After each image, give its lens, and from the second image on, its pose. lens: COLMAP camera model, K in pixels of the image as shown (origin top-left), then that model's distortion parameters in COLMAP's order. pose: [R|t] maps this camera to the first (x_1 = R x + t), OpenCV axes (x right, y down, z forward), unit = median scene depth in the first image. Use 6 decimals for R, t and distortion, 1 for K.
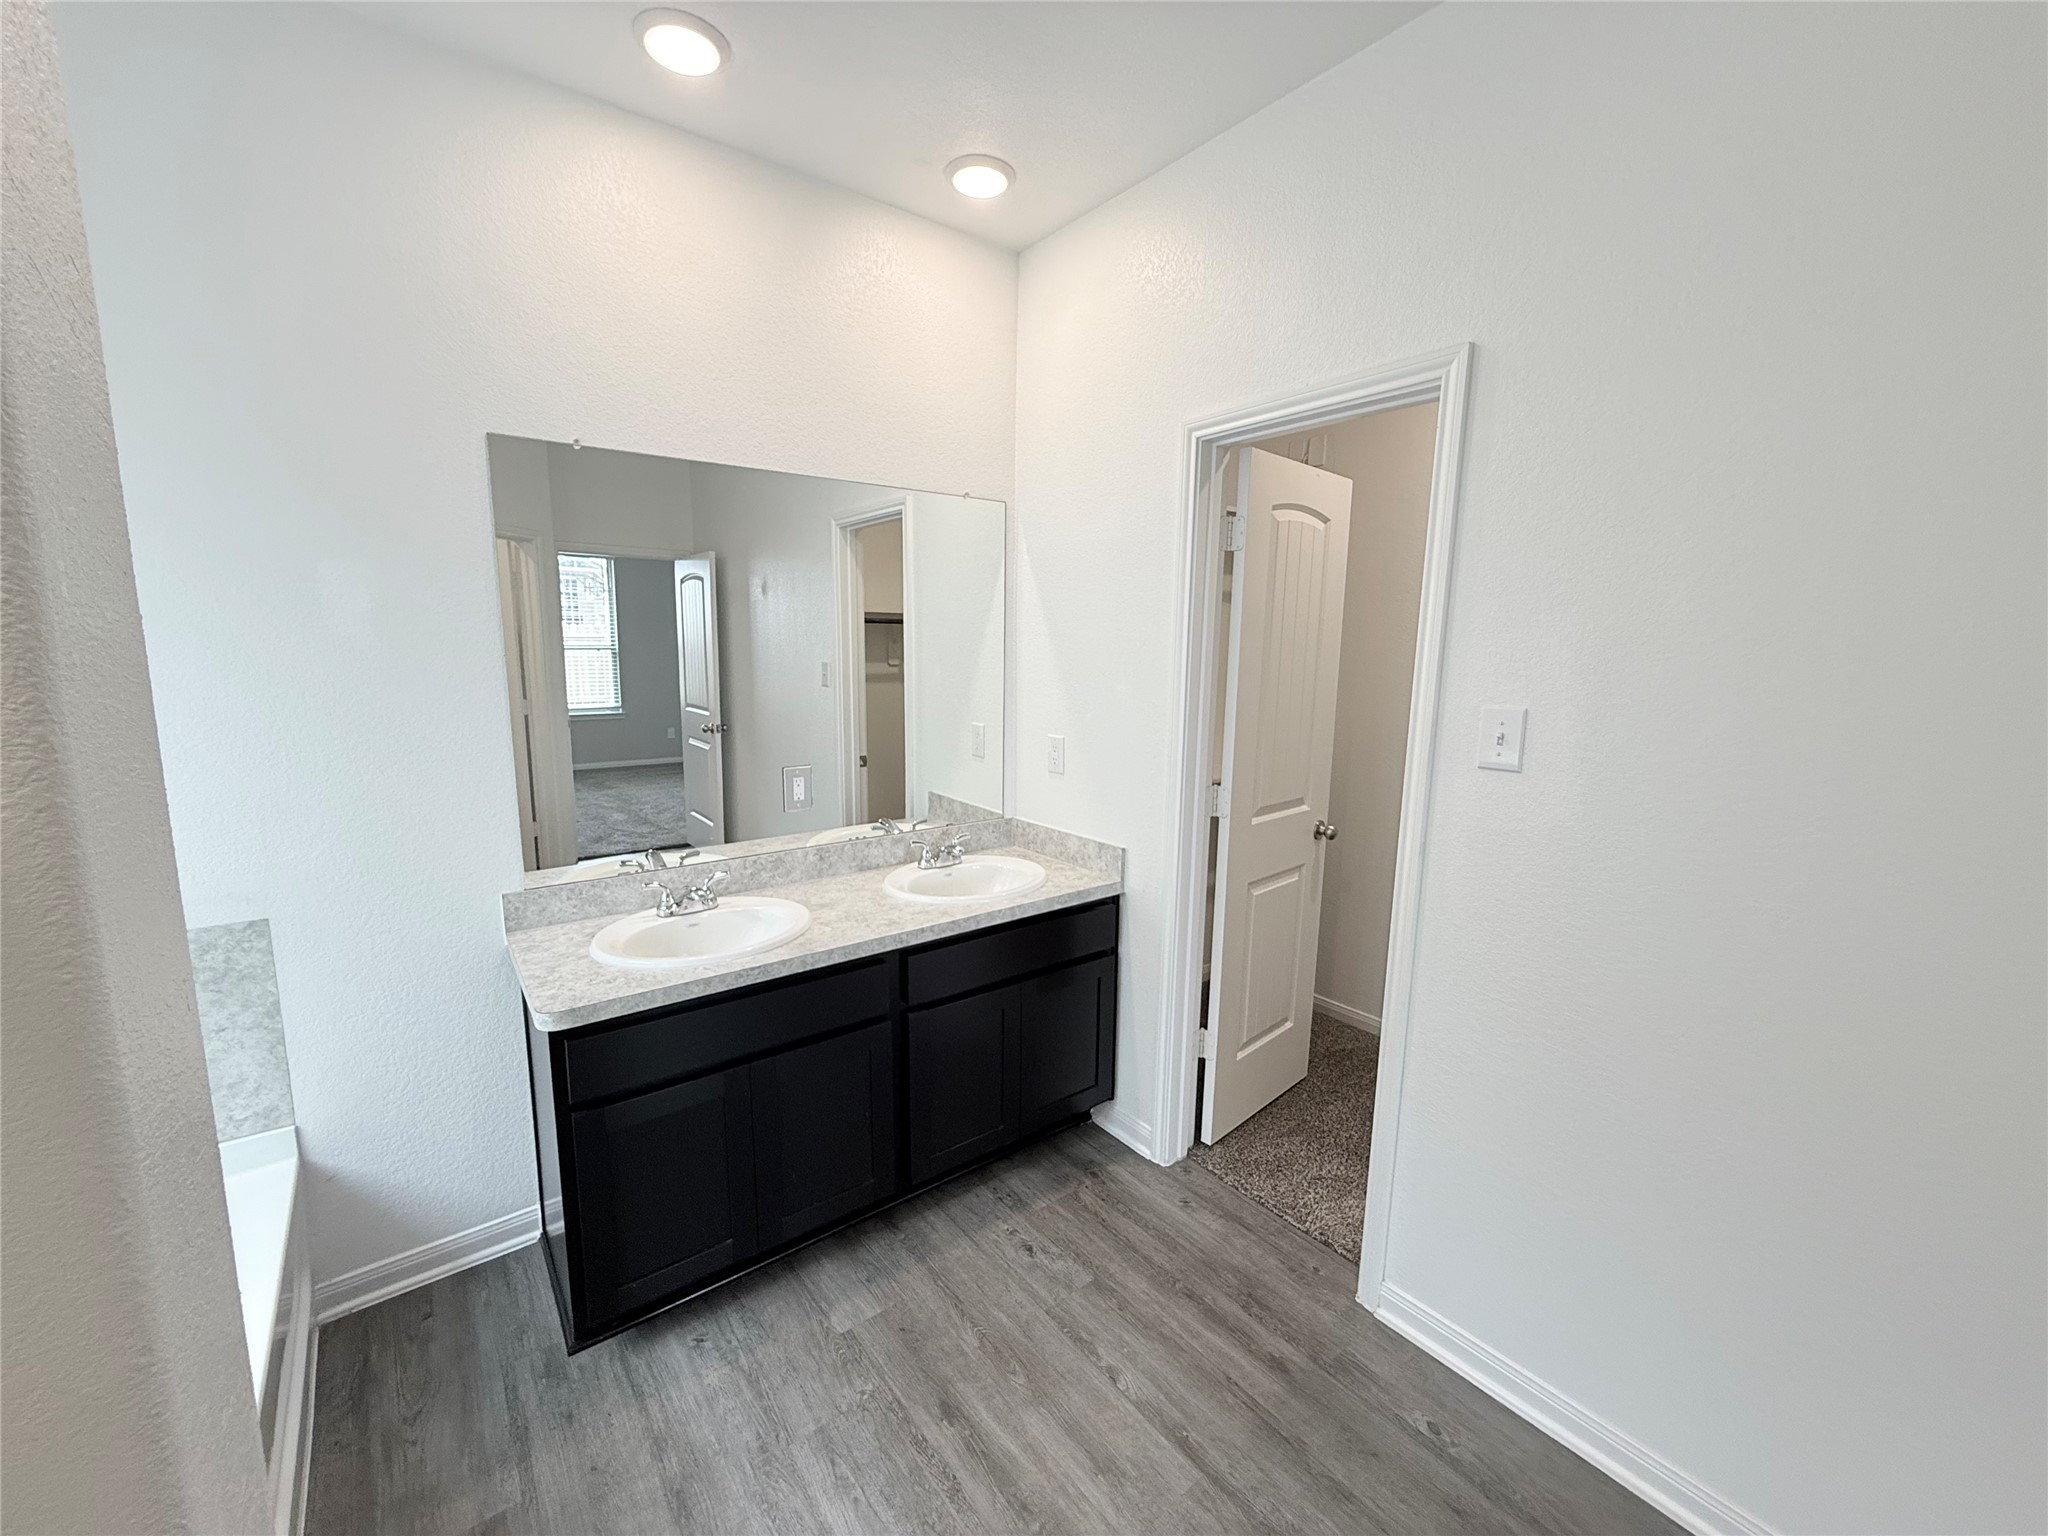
lens RADIAL K [[820.2, 0, 1018.5], [0, 820.2, 764.8], [0, 0, 1]] dist [-0.001215, 0.001149]
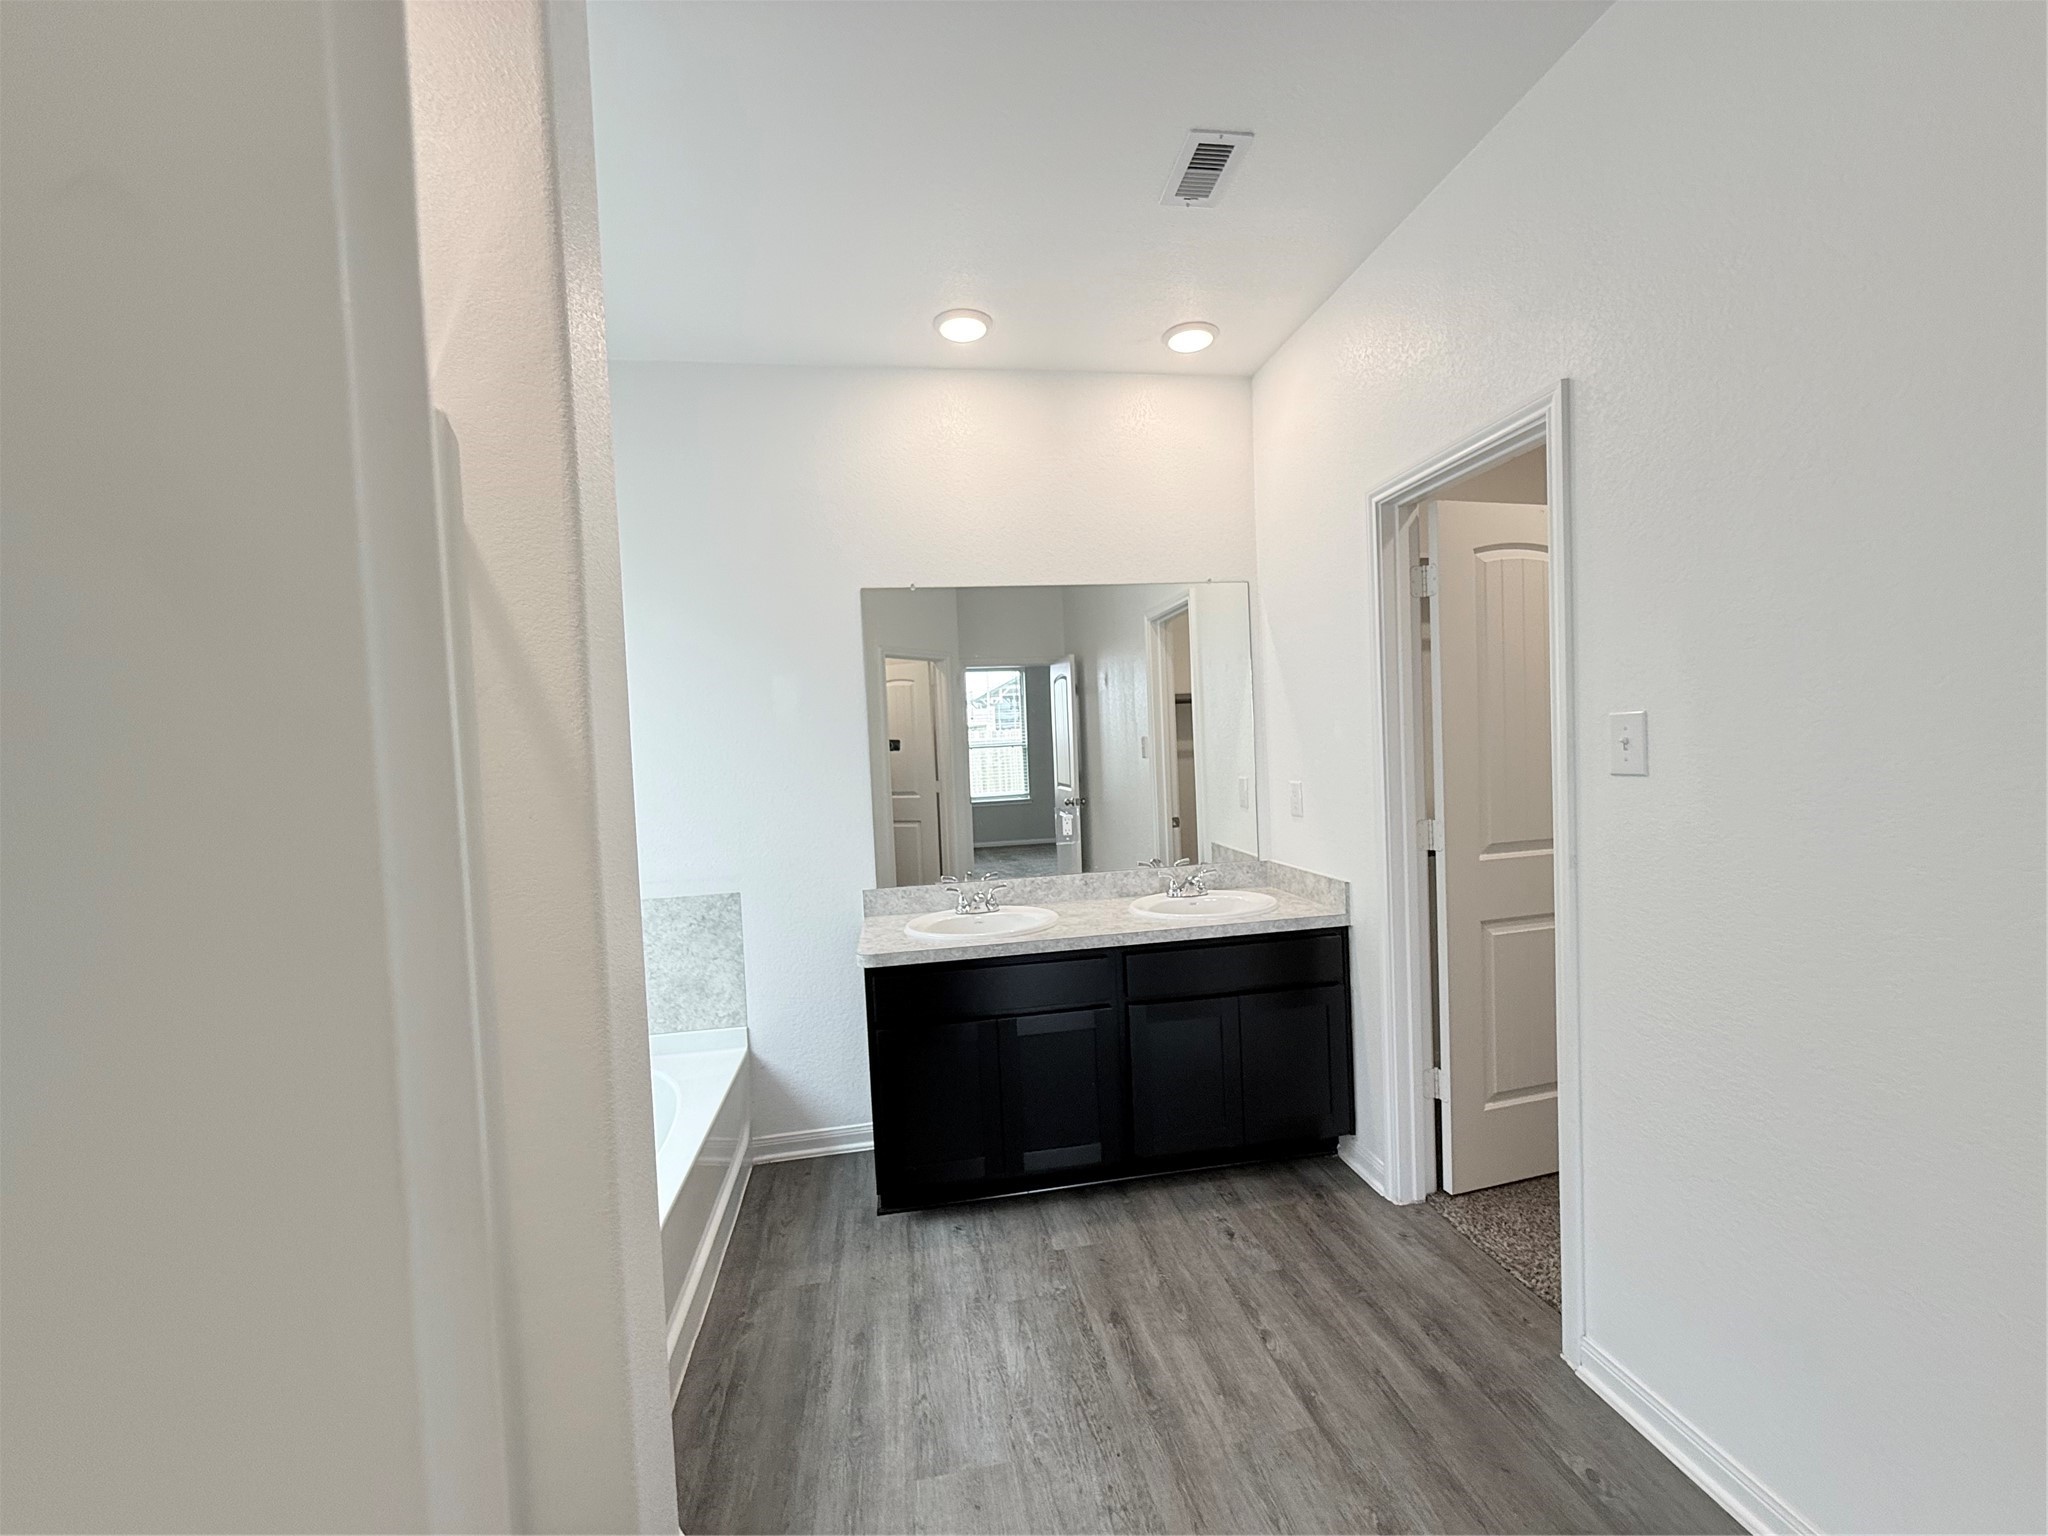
lens RADIAL K [[820.2, 0, 1030.2], [0, 820.2, 766.2], [0, 0, 1]] dist [-0.001215, 0.001149]
pose [[0.882132, -0.038353, -0.469437, 0.279125], [-0.015536, 0.993767, -0.110386, 0.078480], [0.470745, 0.104668, 0.876039, -0.142785]]
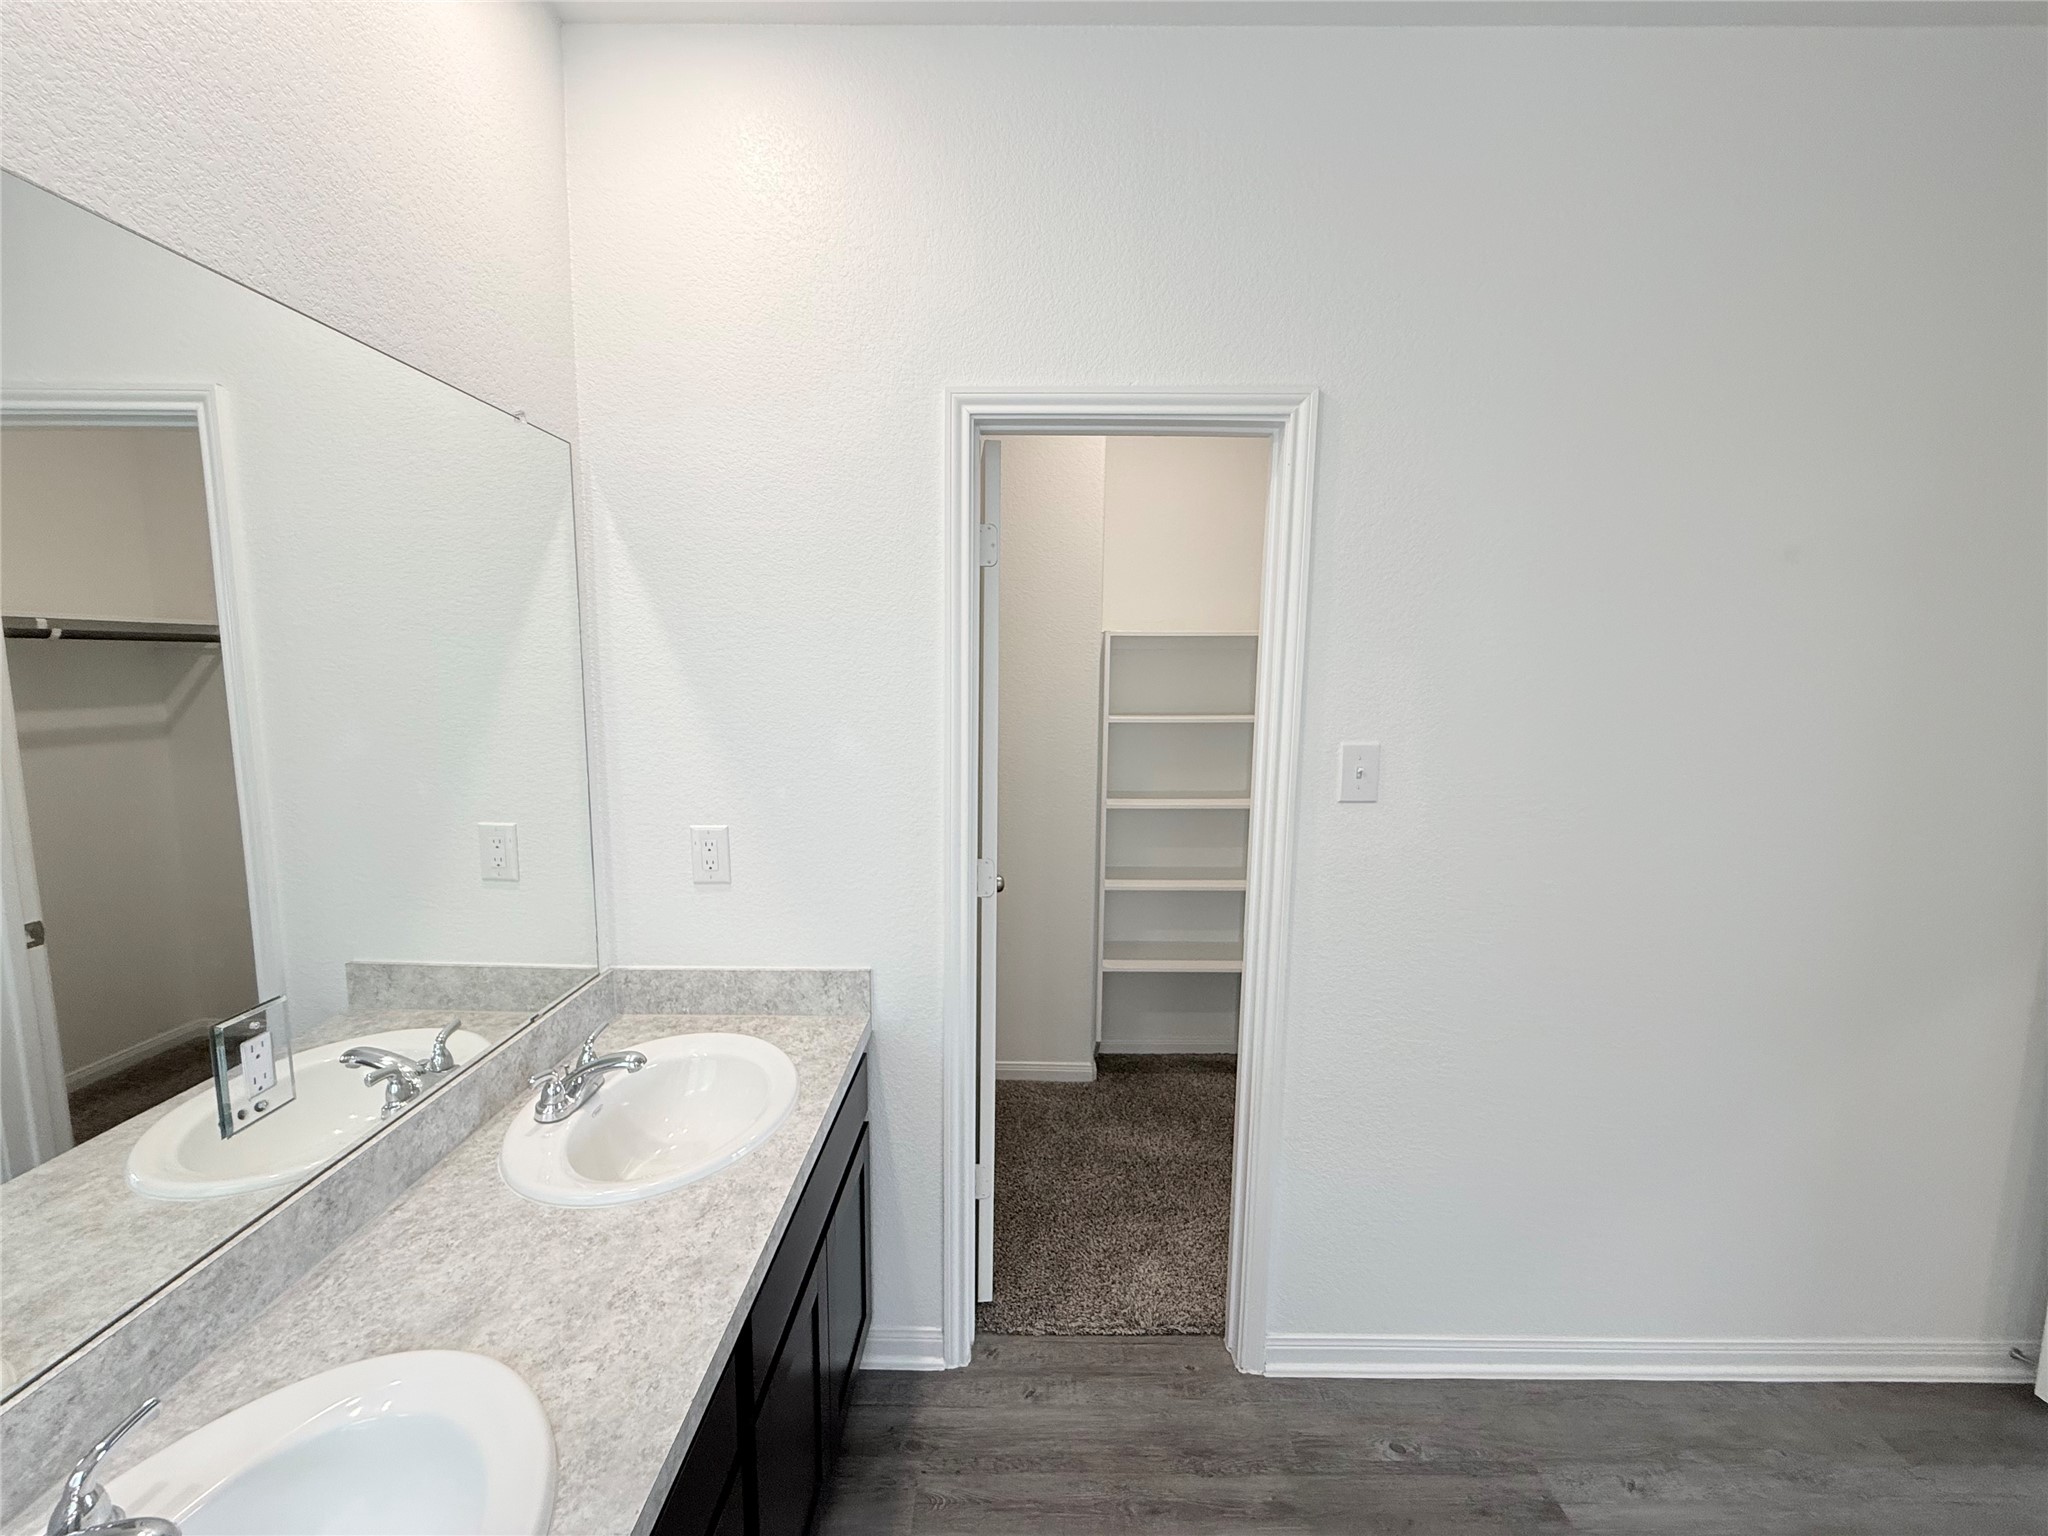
lens RADIAL K [[820.2, 0, 1023.9], [0, 820.2, 763.5], [0, 0, 1]] dist [-0.001215, 0.001149]
pose [[0.612994, -0.096369, 0.784188, -0.340426], [0.114362, 0.992903, 0.032623, -0.086997], [-0.781767, 0.069683, 0.619665, 0.455746]]
